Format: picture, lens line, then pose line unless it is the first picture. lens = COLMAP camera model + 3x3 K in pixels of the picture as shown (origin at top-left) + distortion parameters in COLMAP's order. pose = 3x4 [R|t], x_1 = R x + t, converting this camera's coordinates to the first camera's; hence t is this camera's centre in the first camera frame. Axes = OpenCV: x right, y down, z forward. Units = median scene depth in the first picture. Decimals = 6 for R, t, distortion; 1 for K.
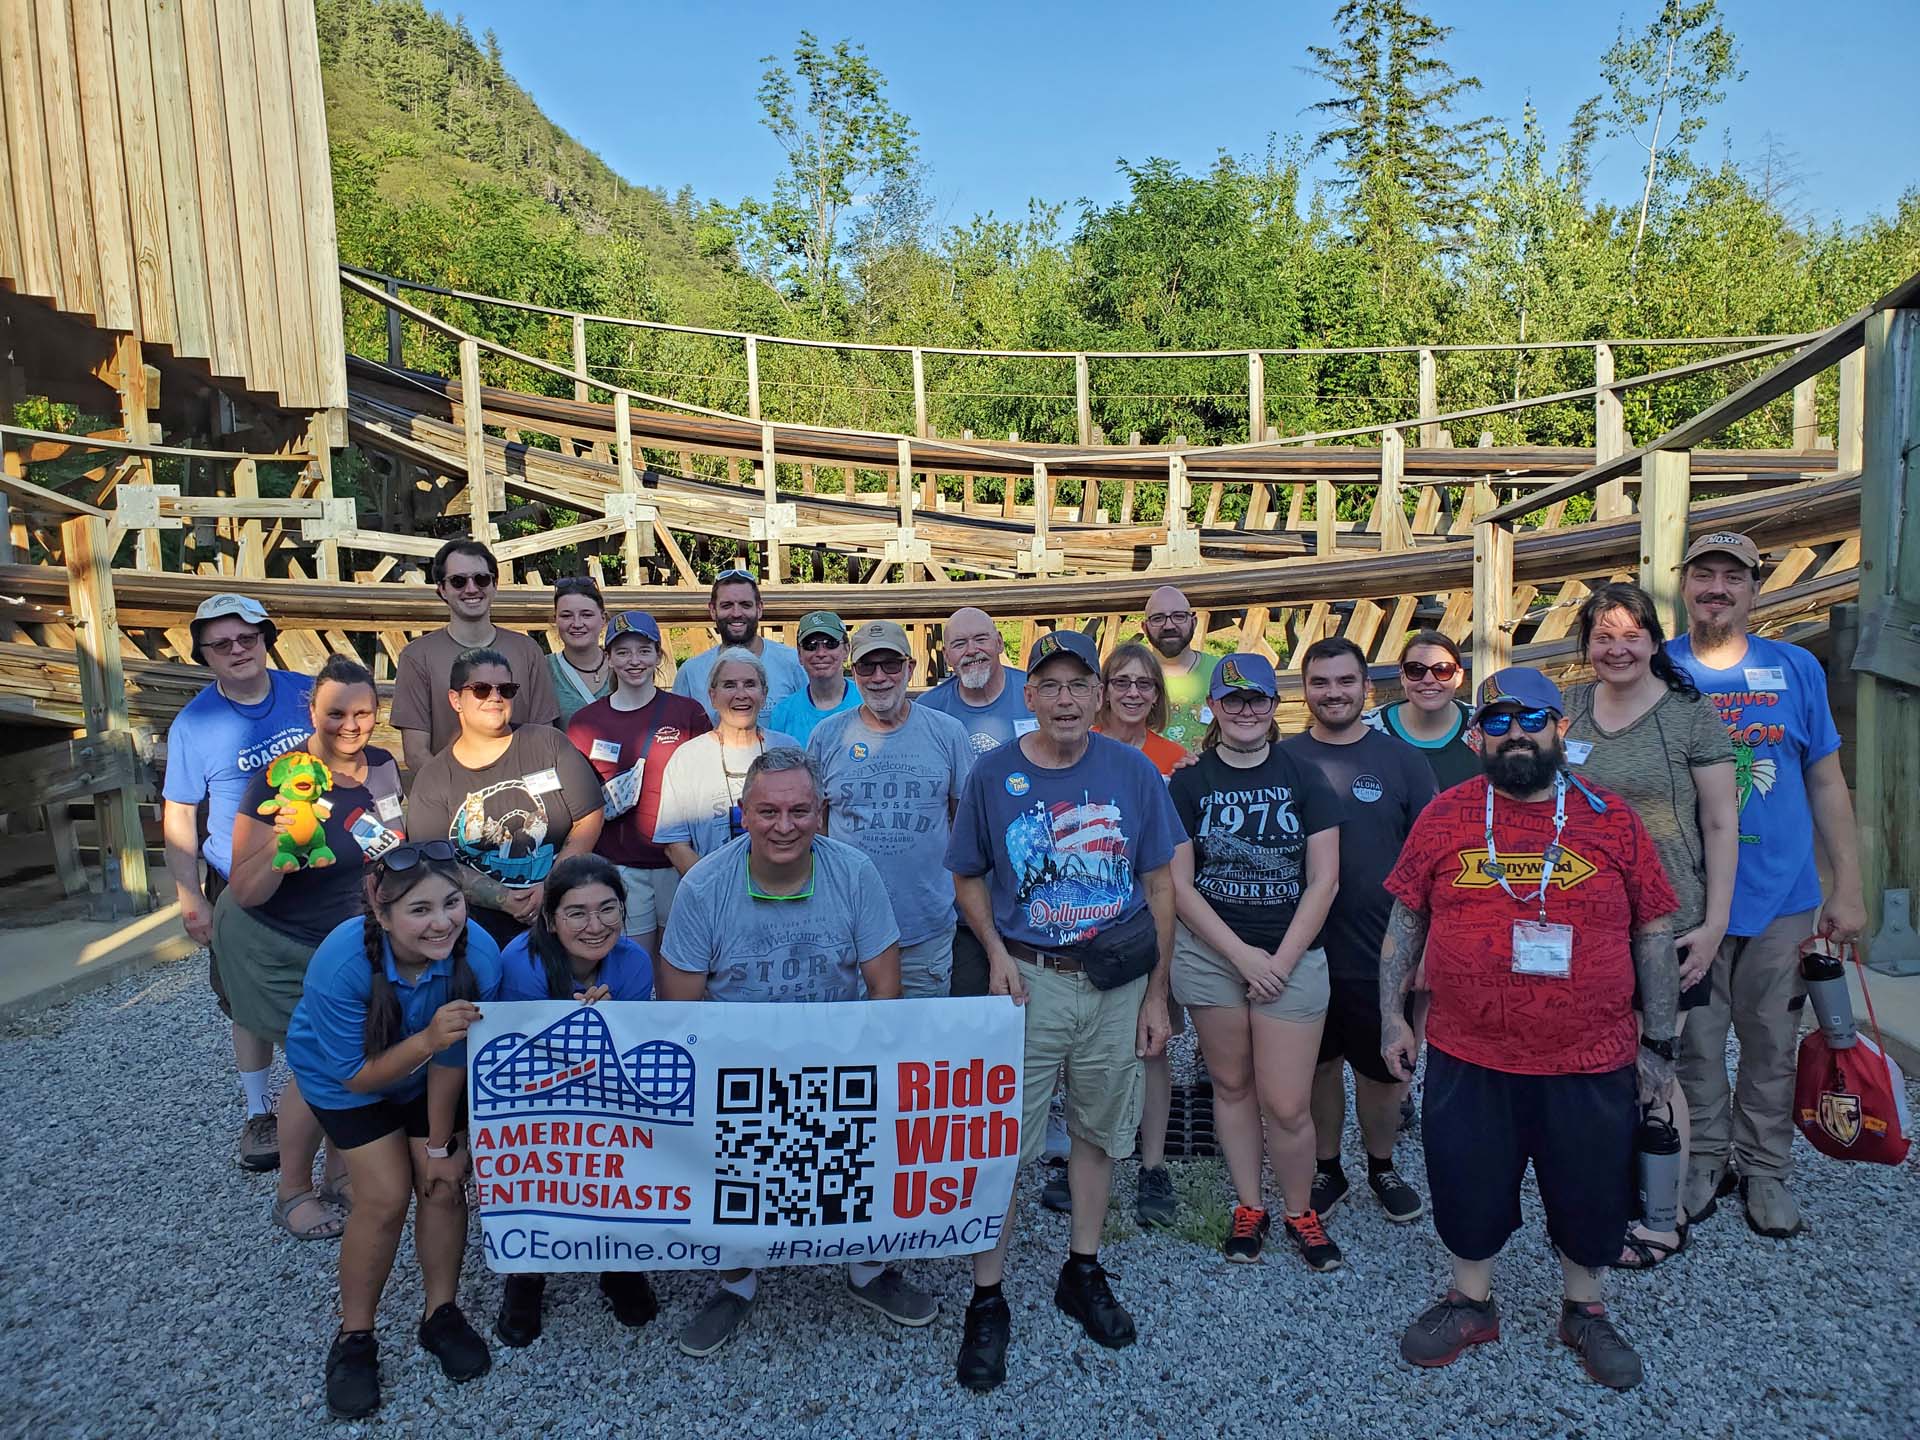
lens RADIAL K [[1505.3, 0, 960.0], [0, 1505.3, 720.0], [0, 0, 1]] dist [0.014305, 0.012455]
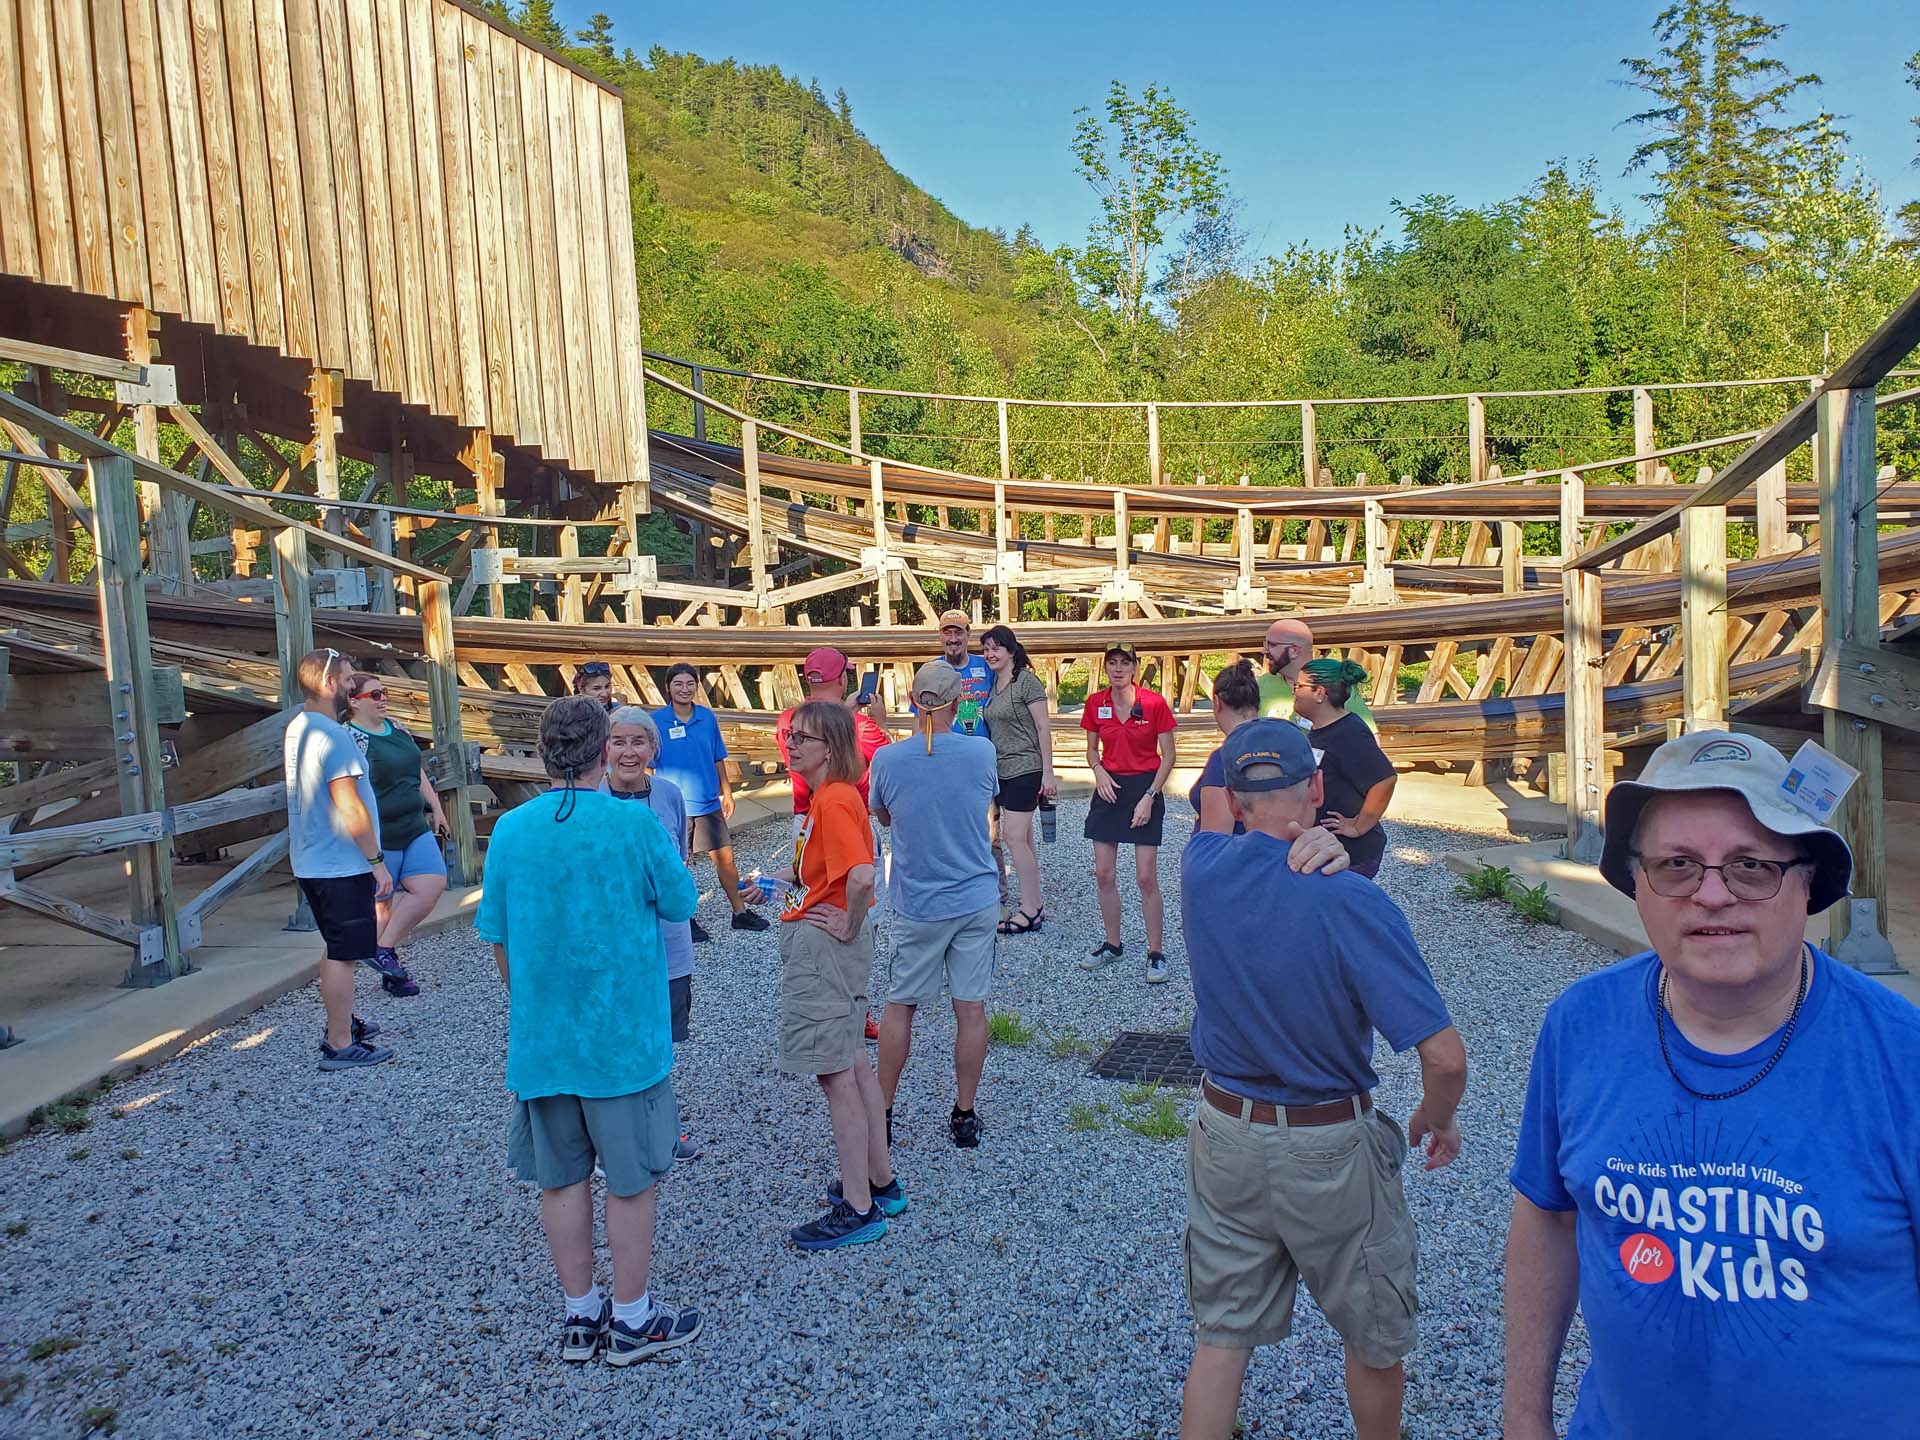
lens RADIAL K [[1505.3, 0, 960.0], [0, 1505.3, 720.0], [0, 0, 1]] dist [0.014305, 0.012455]
pose [[0.977072, 0.004633, -0.212859, 0.082210], [-0.009056, 0.999763, -0.019811, 0.004683], [0.212717, 0.021284, 0.976882, -0.101729]]
